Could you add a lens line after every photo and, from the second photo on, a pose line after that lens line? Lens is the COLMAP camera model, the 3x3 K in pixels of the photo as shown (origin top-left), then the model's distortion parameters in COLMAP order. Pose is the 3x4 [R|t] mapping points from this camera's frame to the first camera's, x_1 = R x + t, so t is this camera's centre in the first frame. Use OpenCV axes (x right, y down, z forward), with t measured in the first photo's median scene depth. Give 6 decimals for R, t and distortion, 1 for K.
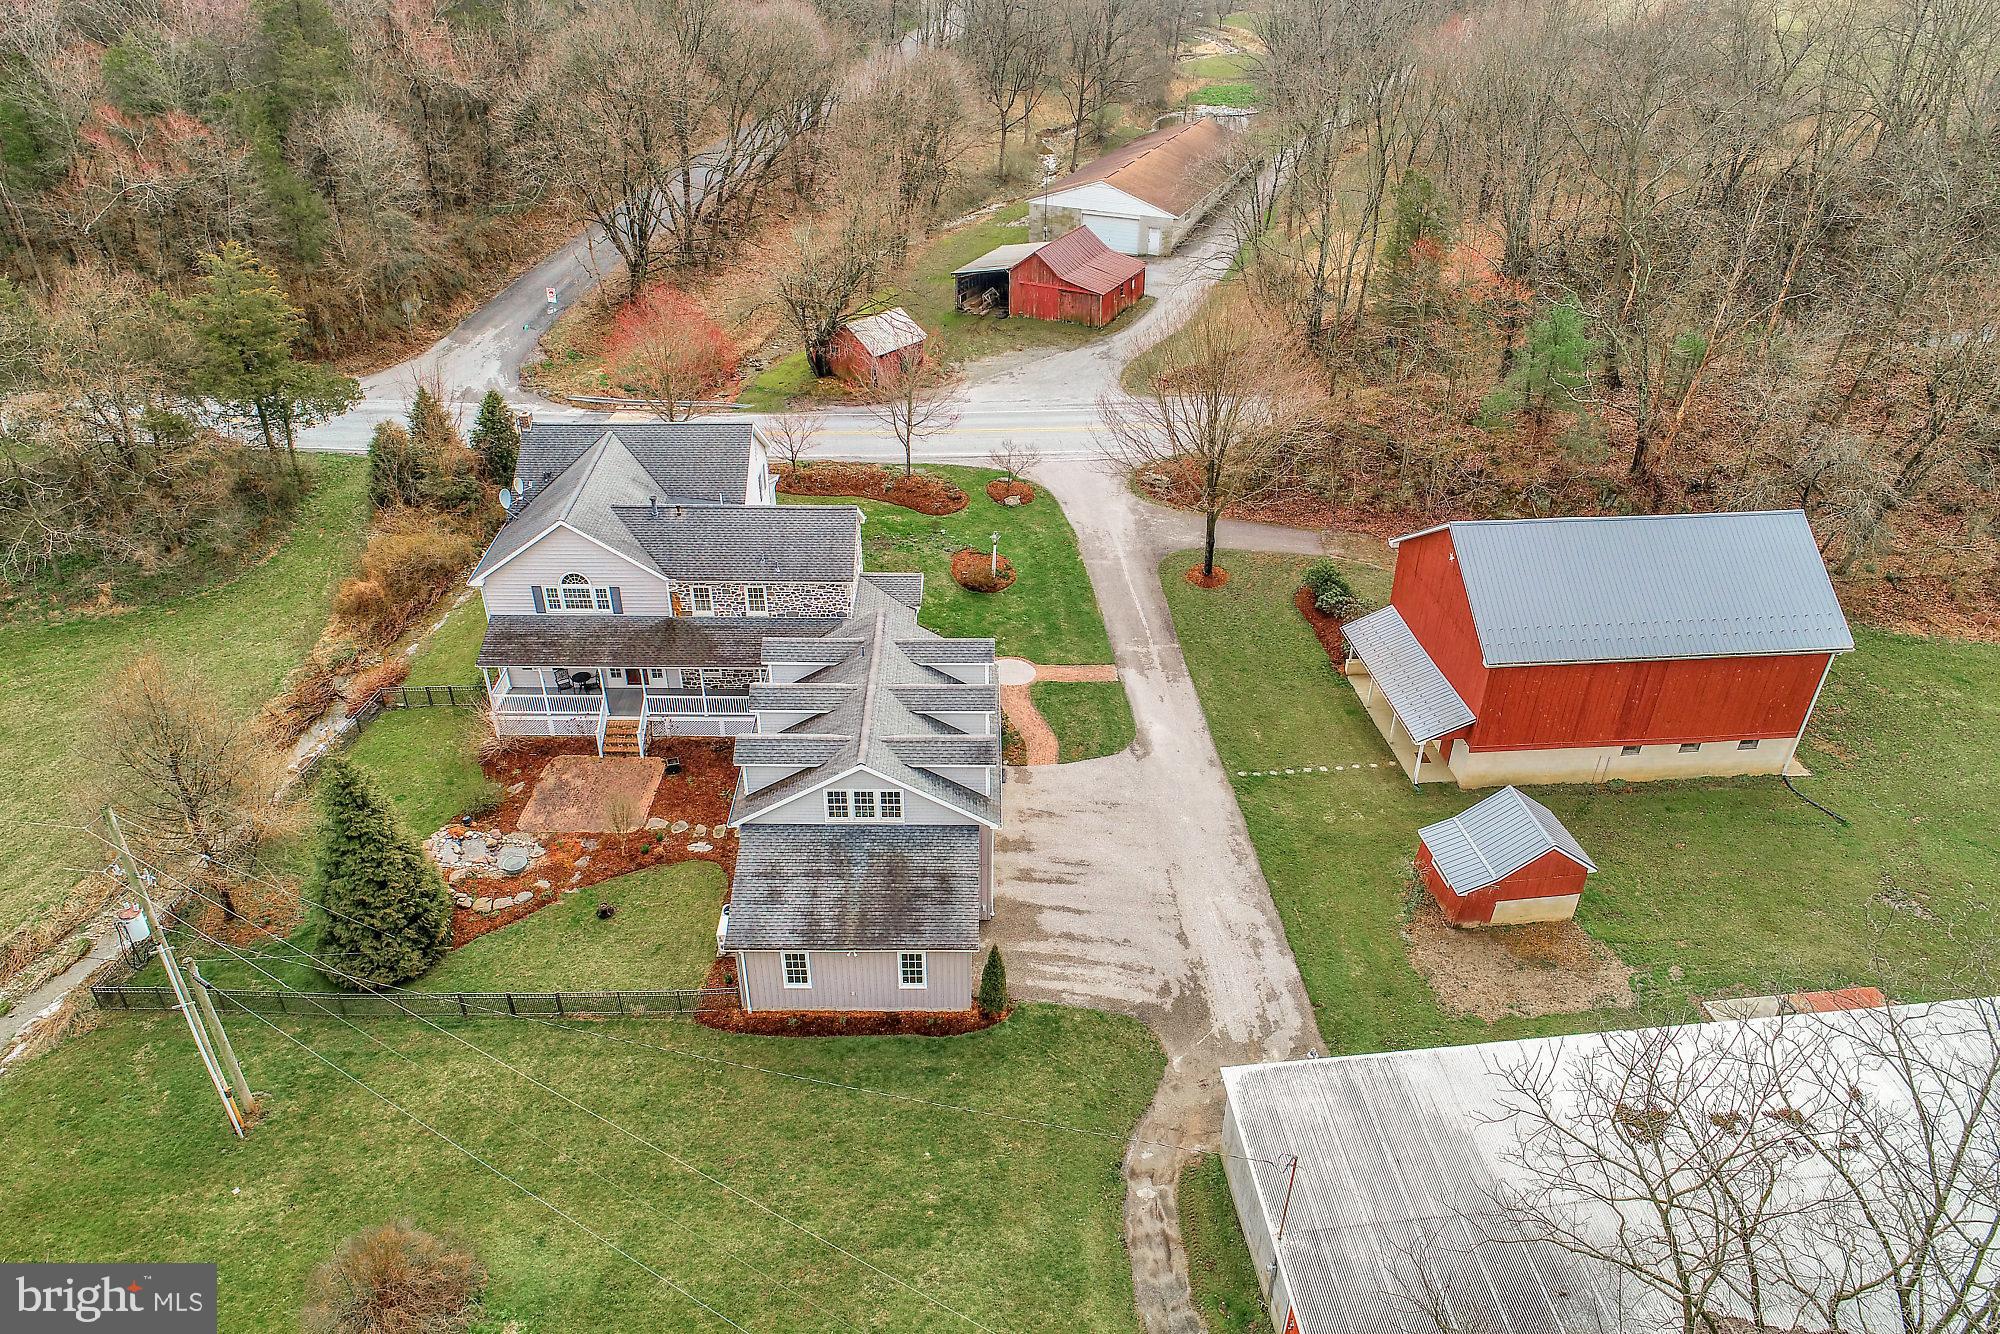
lens RADIAL K [[1345.0, 0, 1000.8], [0, 1345.0, 663.1], [0, 0, 1]] dist [0.000733, -0.002761]
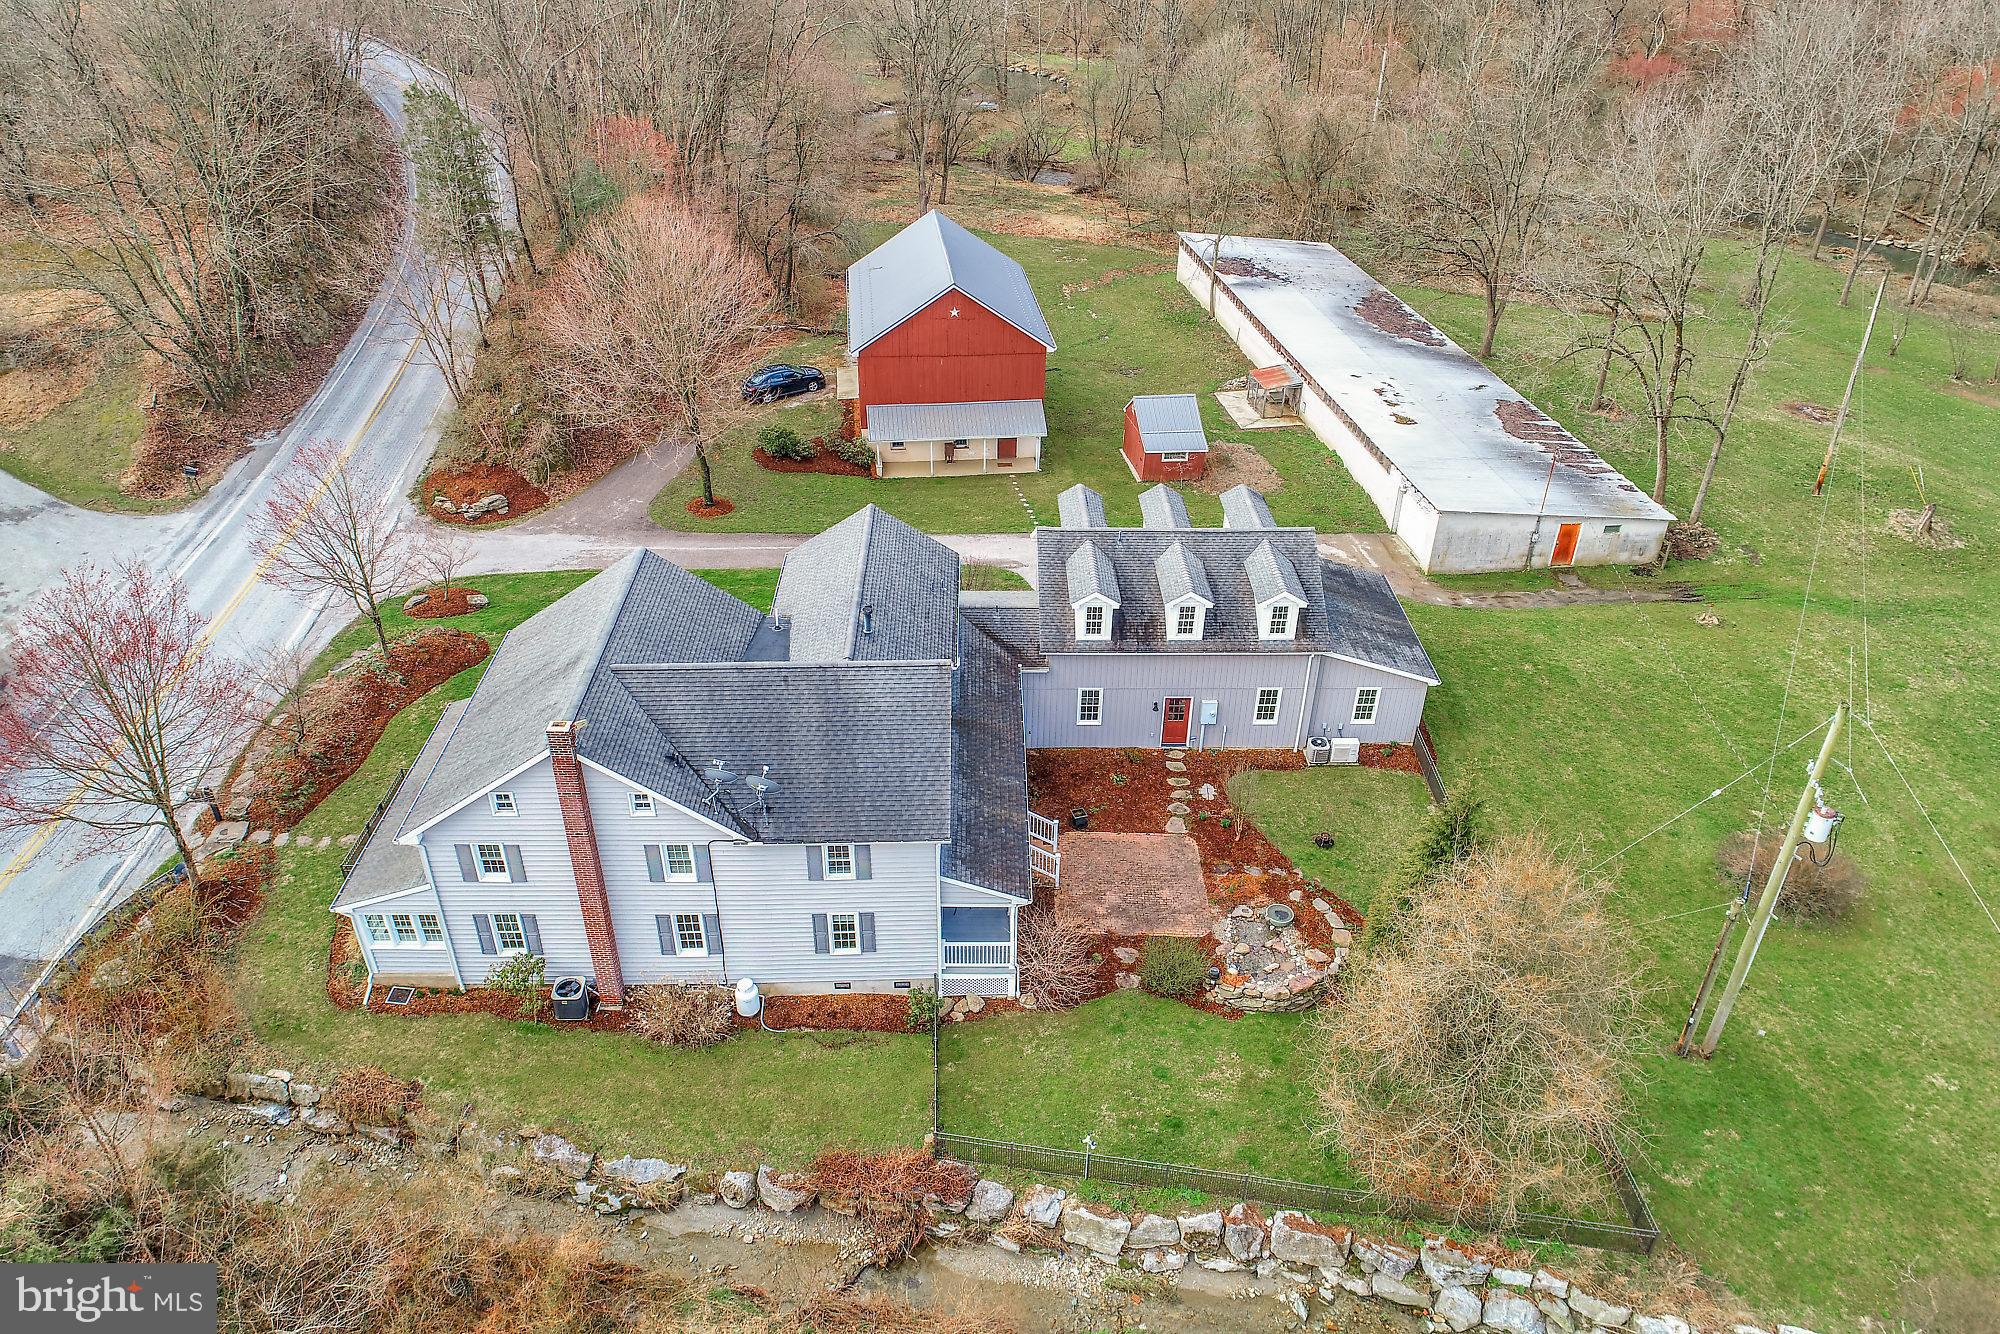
lens RADIAL K [[1345.0, 0, 1000.8], [0, 1345.0, 663.1], [0, 0, 1]] dist [0.000733, -0.002761]
pose [[-0.011640, -0.540450, 0.841296, -0.881956], [0.516211, 0.717321, 0.467950, -0.403506], [-0.856382, 0.439733, 0.270637, 0.762180]]
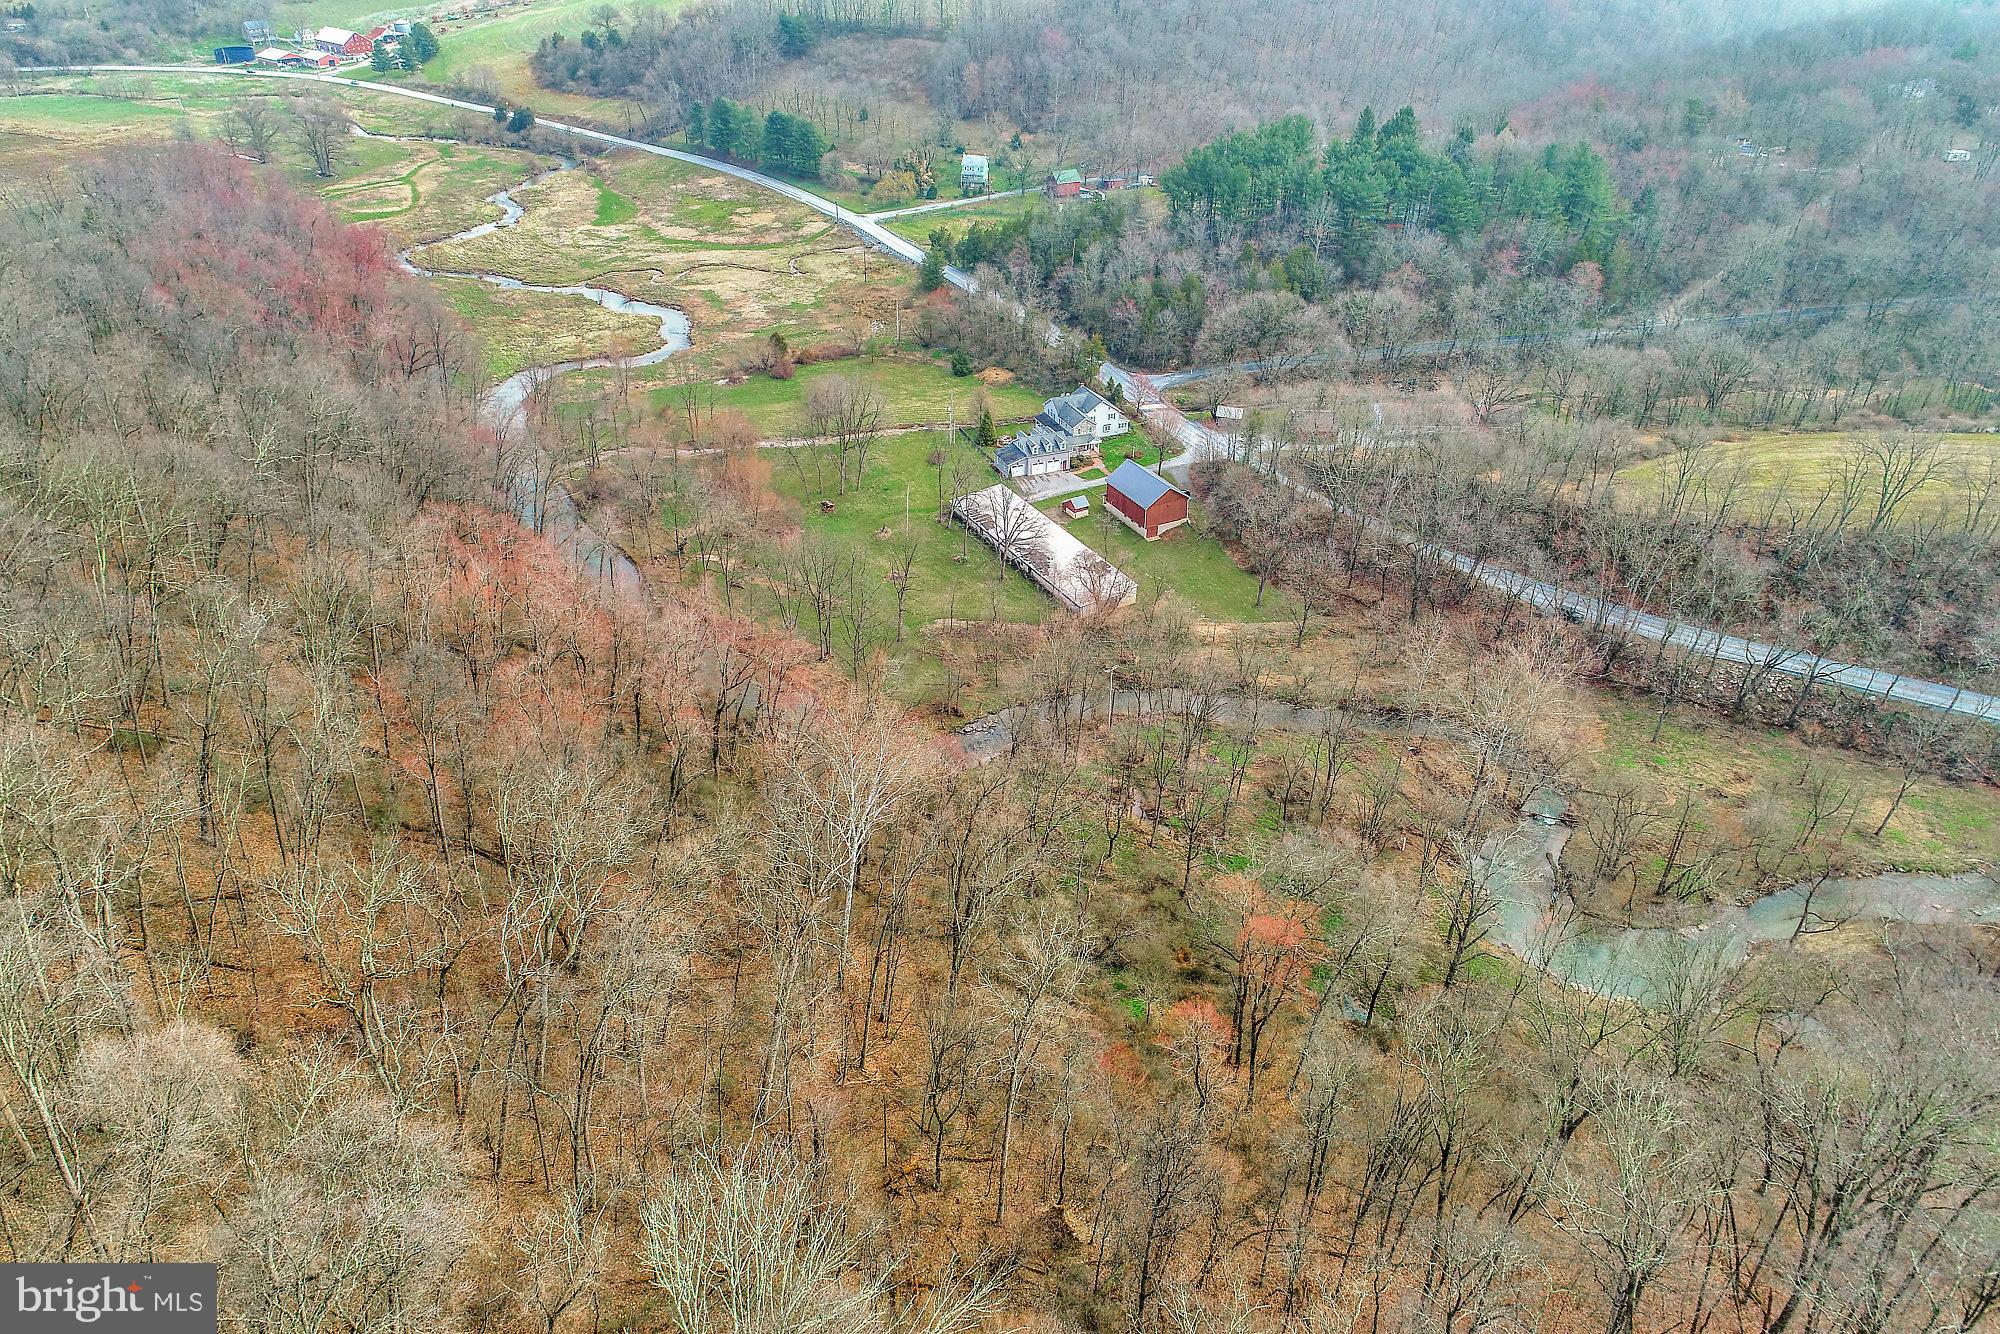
lens RADIAL K [[1345.0, 0, 1000.8], [0, 1345.0, 663.1], [0, 0, 1]] dist [0.000733, -0.002761]
pose [[0.386765, 0.486088, -0.783665, 4.297612], [-0.493973, 0.826802, 0.269053, -0.571885], [0.778719, 0.283050, 0.559893, -1.878912]]
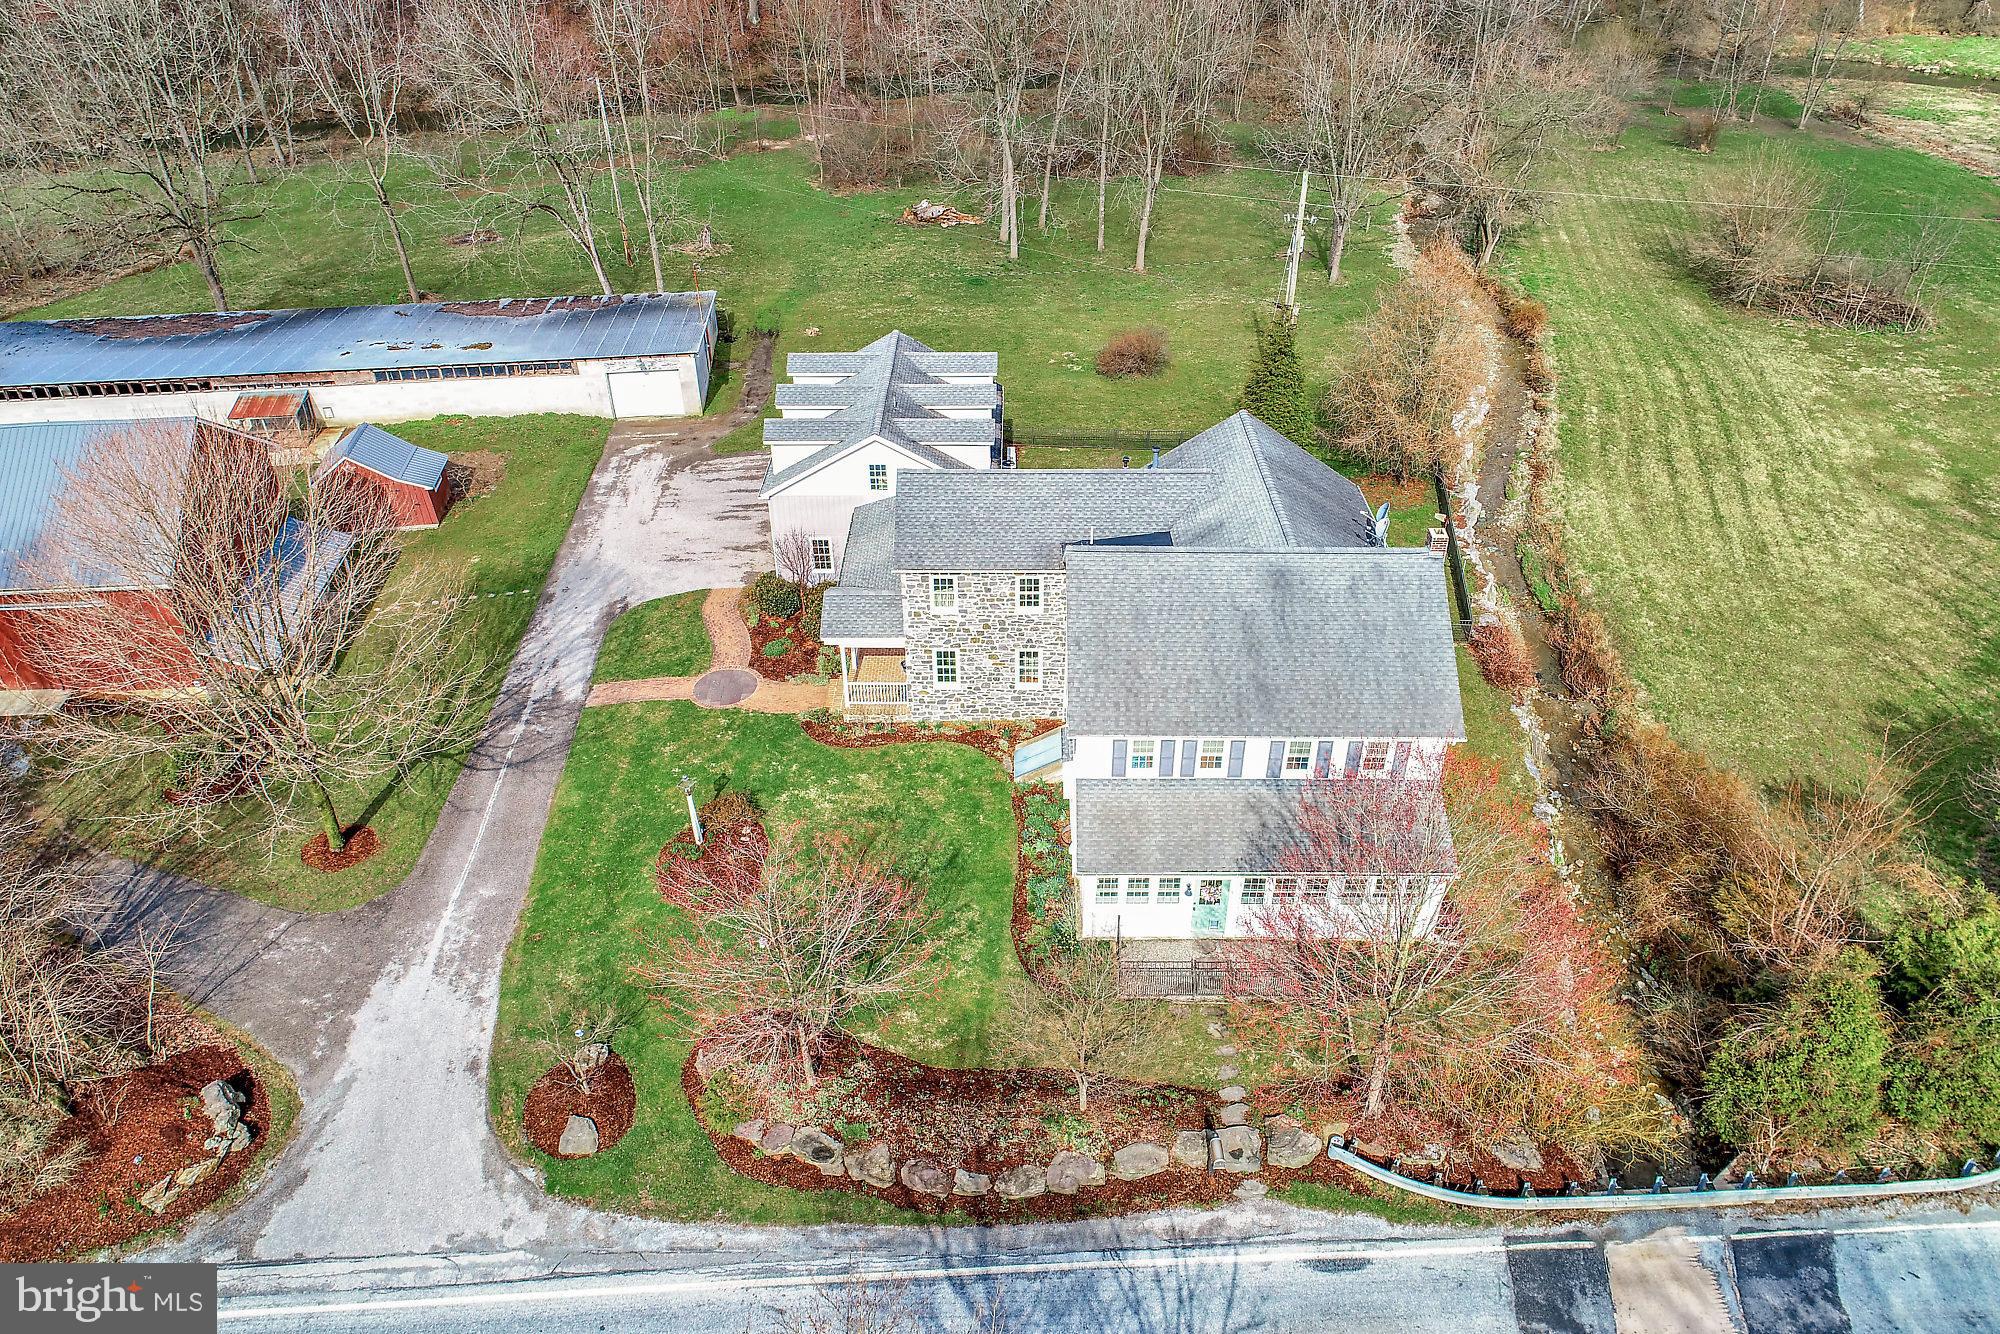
lens RADIAL K [[1366.9, 0, 1000.0], [0, 1366.9, 667.0], [0, 0, 1]] dist [0.001254, -0.003527]
pose [[-0.999755, -0.013124, 0.017847, -0.184780], [0.011234, 0.393984, 0.919049, -0.808528], [-0.019093, 0.919024, -0.393740, 1.439652]]
